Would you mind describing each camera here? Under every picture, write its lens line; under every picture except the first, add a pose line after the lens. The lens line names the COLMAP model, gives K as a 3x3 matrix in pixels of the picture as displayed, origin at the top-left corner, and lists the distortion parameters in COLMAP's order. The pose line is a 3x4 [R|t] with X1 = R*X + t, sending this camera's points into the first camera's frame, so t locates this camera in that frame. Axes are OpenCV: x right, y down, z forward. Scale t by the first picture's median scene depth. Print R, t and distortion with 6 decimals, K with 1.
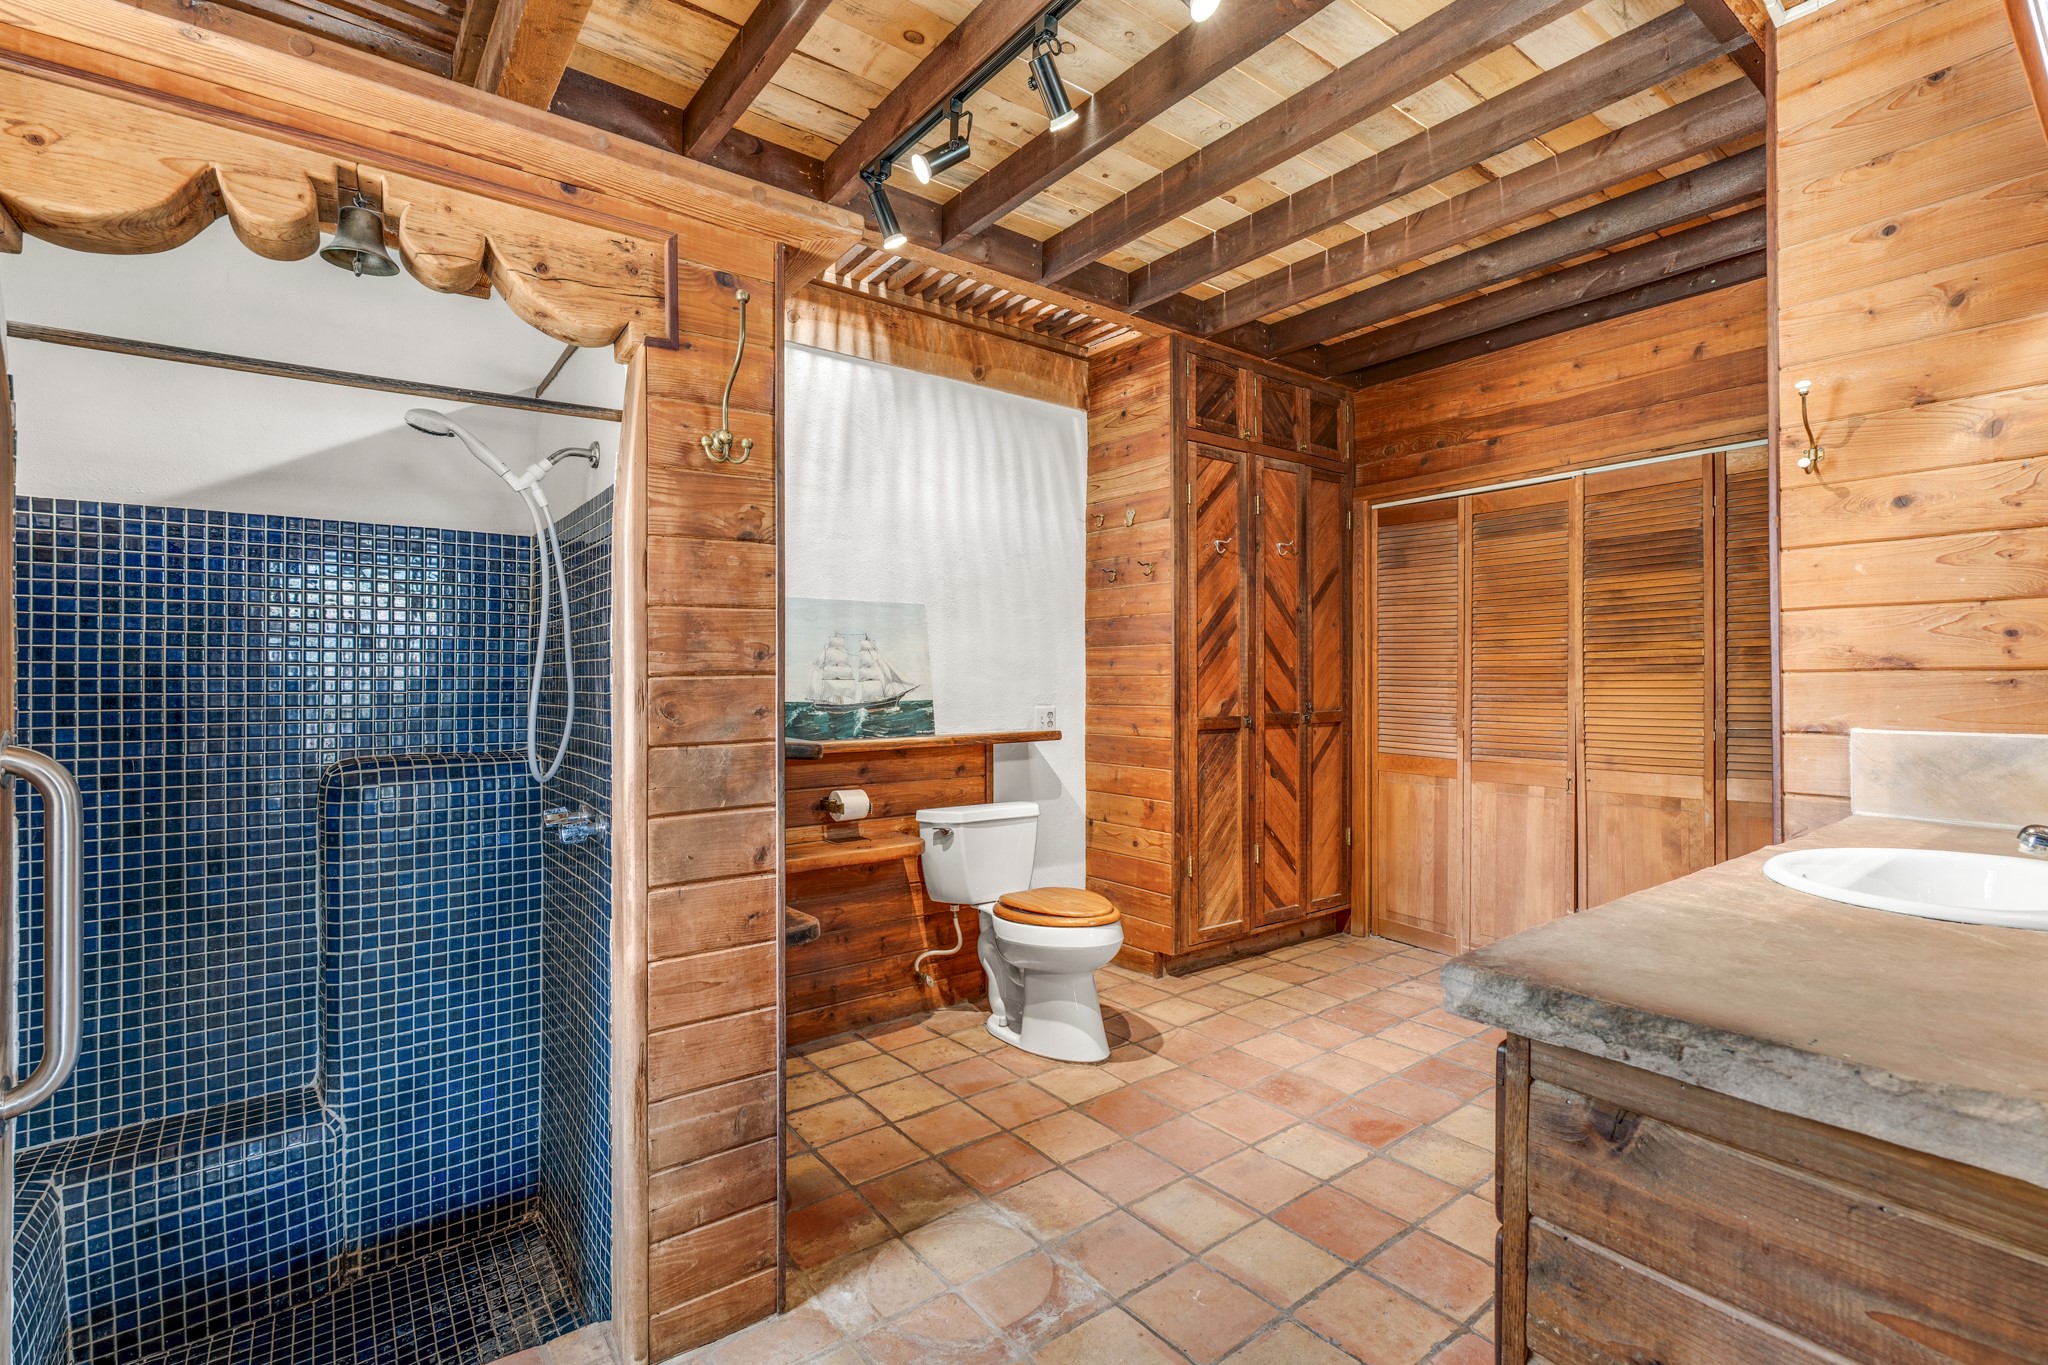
lens RADIAL K [[938.8, 0, 1027.8], [0, 938.8, 673.0], [0, 0, 1]] dist [-0.002789, -0.000212]
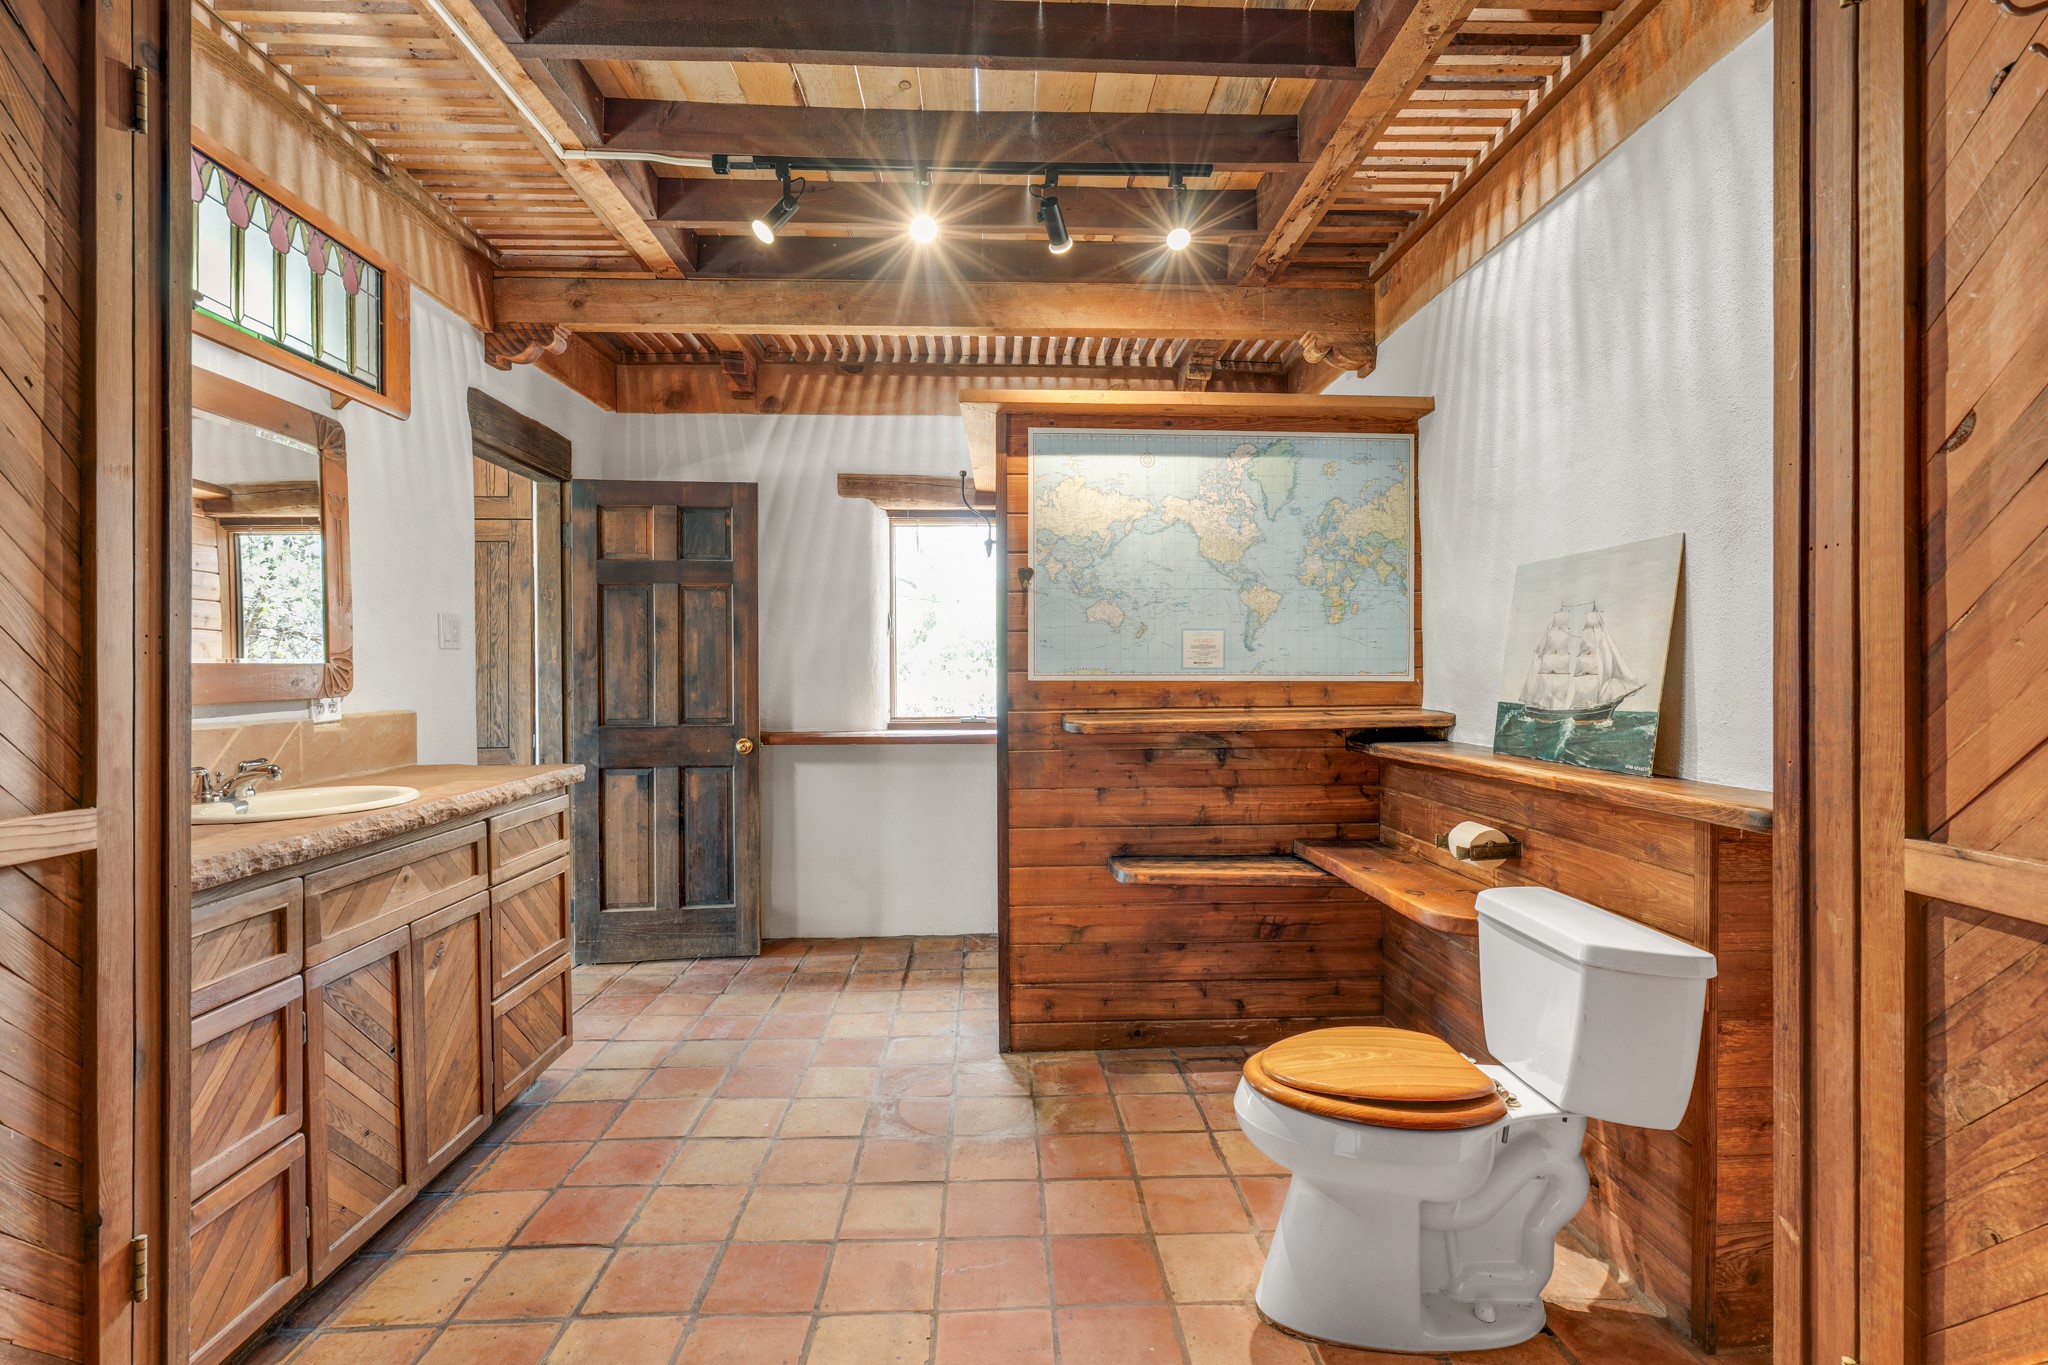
lens RADIAL K [[938.8, 0, 1027.8], [0, 938.8, 673.0], [0, 0, 1]] dist [-0.002789, -0.000212]
pose [[-0.577261, 0.003356, -0.816553, 0.574722], [0.006598, 0.999978, -0.000554, 0.004387], [0.816533, -0.005707, -0.577271, 1.075728]]
